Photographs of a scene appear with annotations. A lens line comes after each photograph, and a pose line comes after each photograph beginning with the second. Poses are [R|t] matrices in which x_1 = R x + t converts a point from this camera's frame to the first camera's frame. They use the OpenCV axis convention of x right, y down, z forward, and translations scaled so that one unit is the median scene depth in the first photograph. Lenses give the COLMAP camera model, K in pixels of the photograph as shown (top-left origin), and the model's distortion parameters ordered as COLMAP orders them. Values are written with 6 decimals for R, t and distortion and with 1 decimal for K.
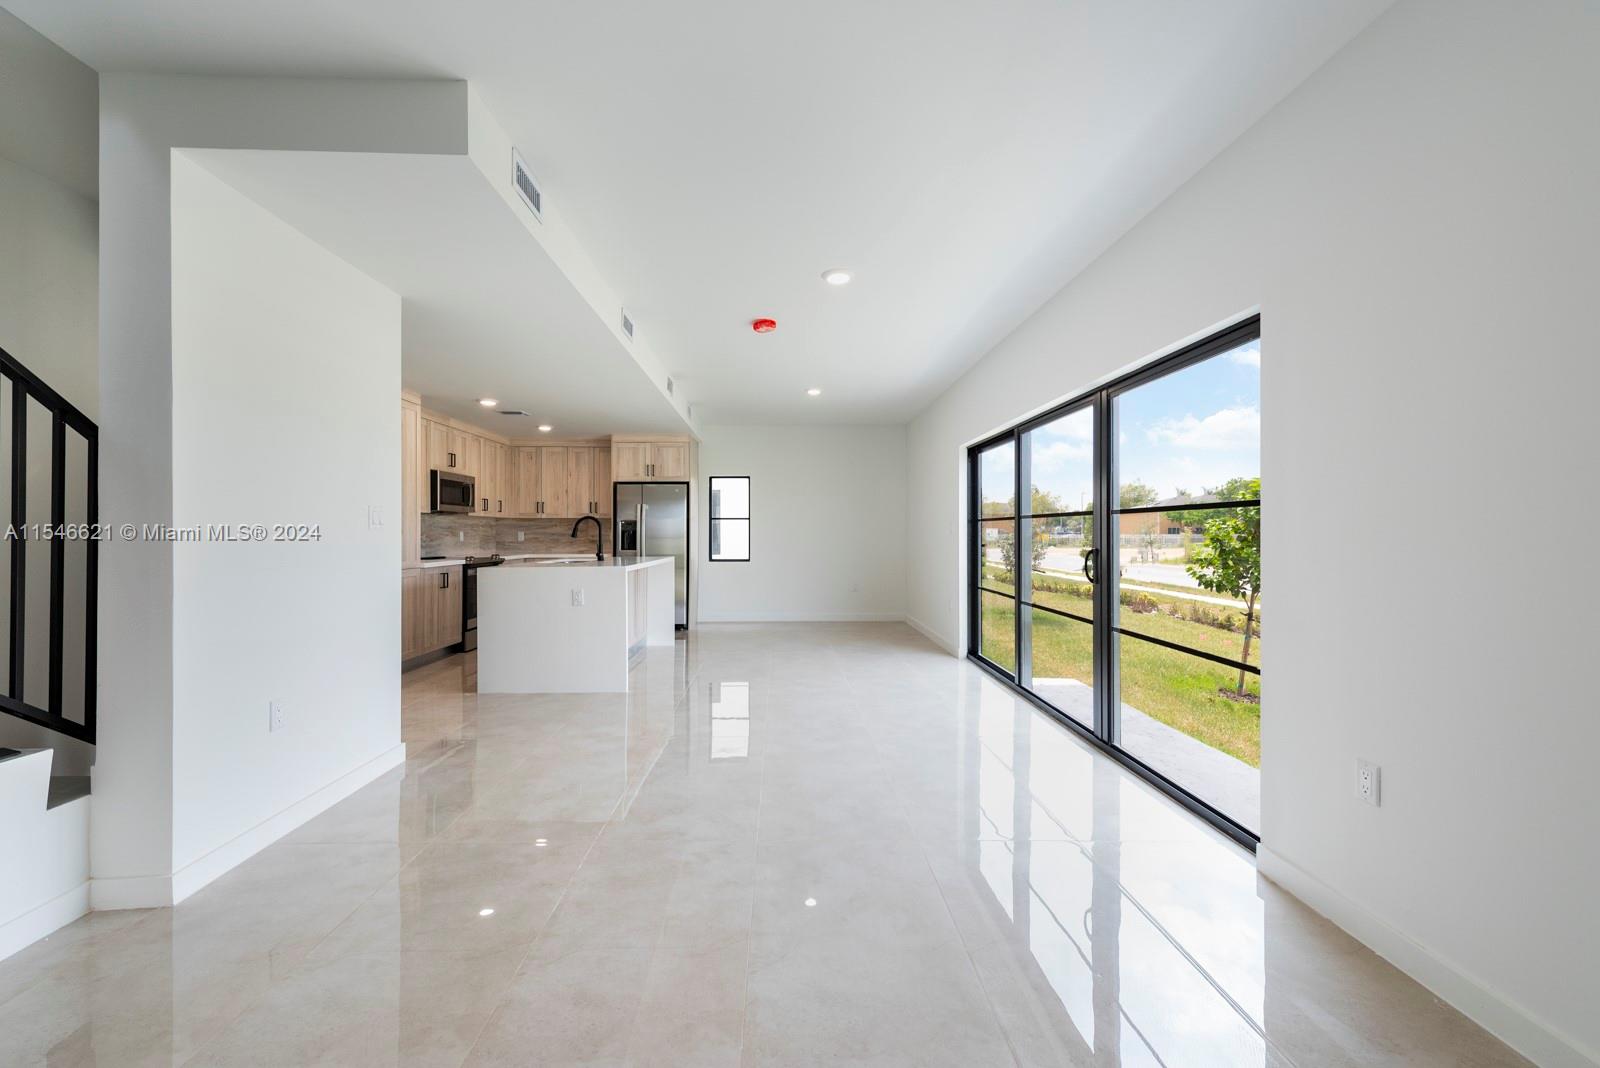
lens RADIAL K [[641.7, 0, 801.6], [0, 641.7, 526.1], [0, 0, 1]] dist [-0.000207, -0.000034]
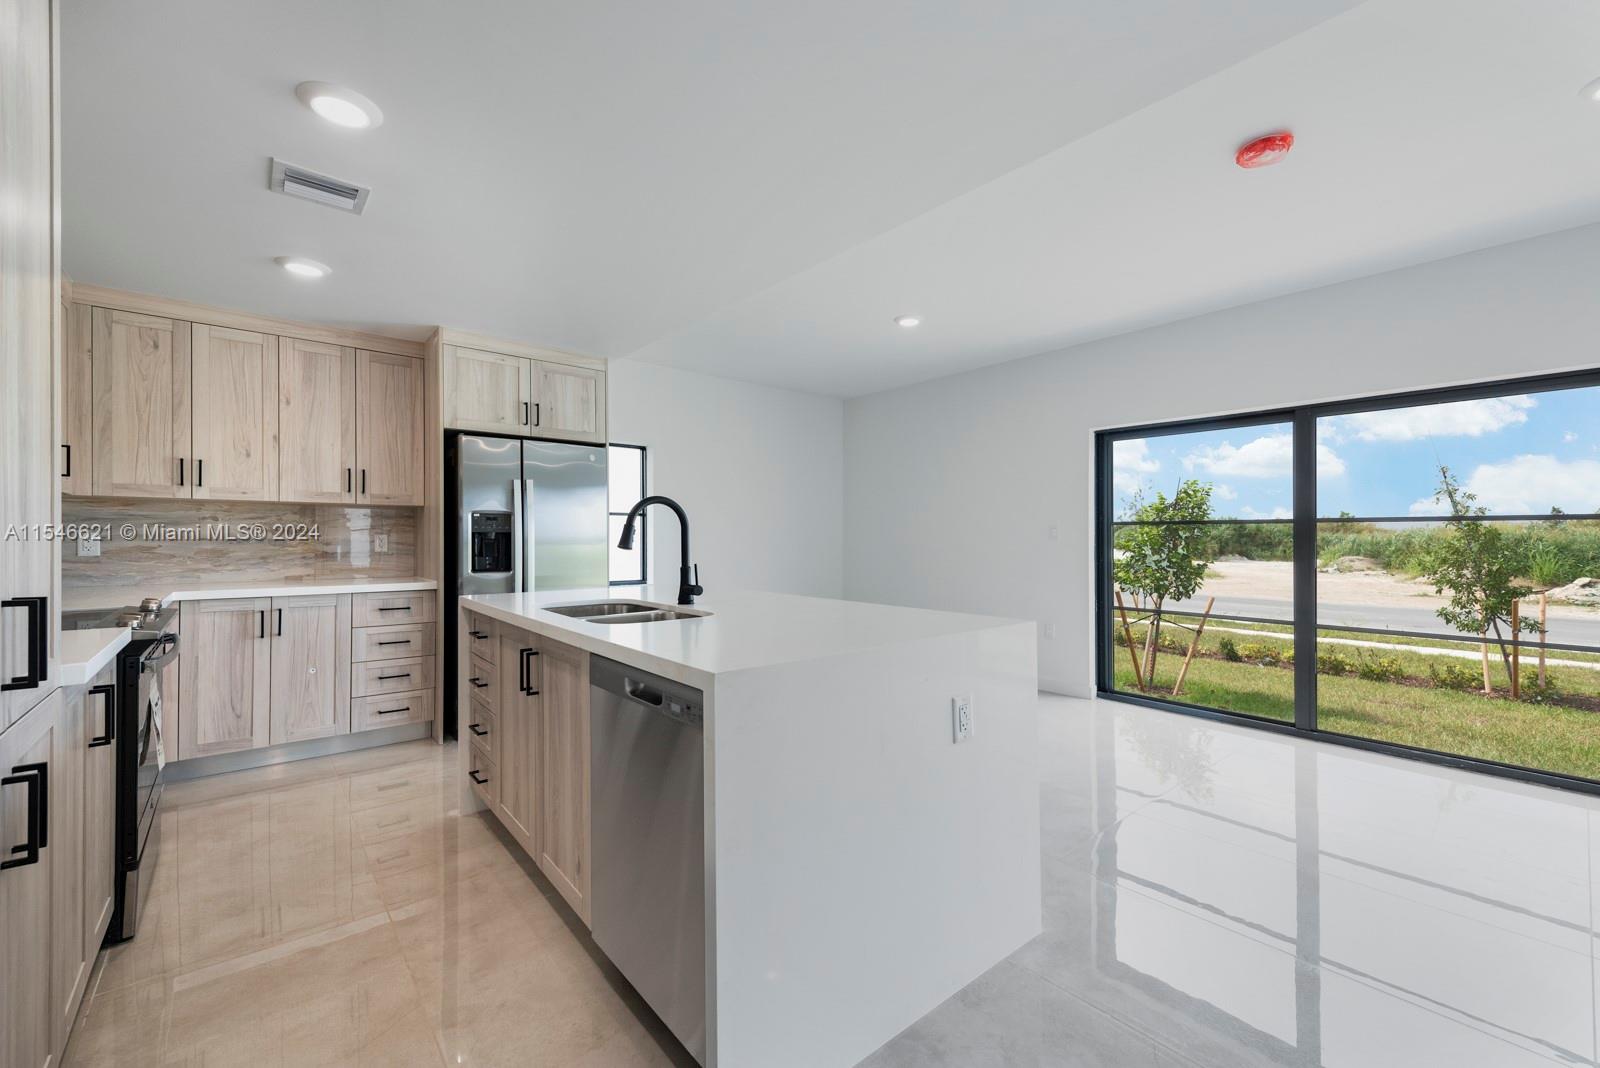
lens RADIAL K [[630.6, 0, 804.4], [0, 630.6, 541.9], [0, 0, 1]] dist [0.000115, -0.000219]
pose [[0.764195, -0.000278, 0.644985, -0.391380], [-0.011444, 0.999837, 0.013991, 0.004507], [-0.644883, -0.018073, 0.764067, 0.478224]]
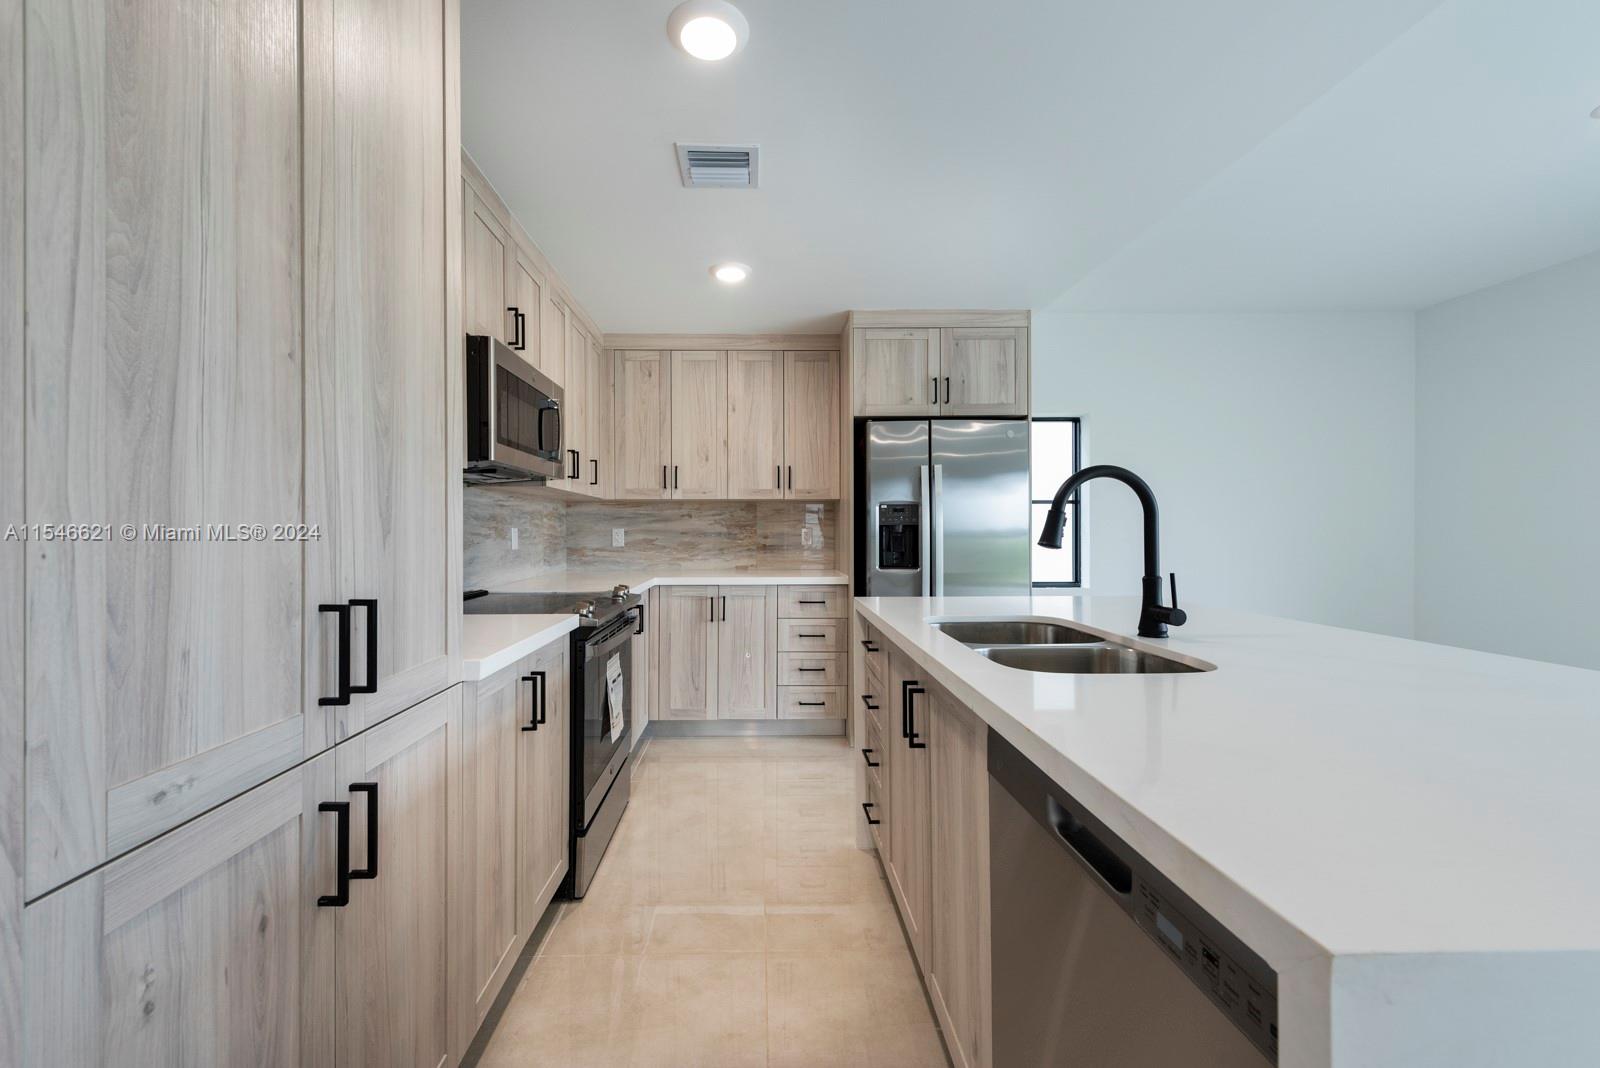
lens RADIAL K [[627.9, 0, 788.9], [0, 627.9, 534.5], [0, 0, 1]] dist [0.017698, -0.000060]
pose [[0.999679, -0.000469, 0.025321, -0.351853], [0.000018, 0.999841, 0.017817, 0.005323], [-0.025325, -0.017811, 0.999521, 0.562855]]
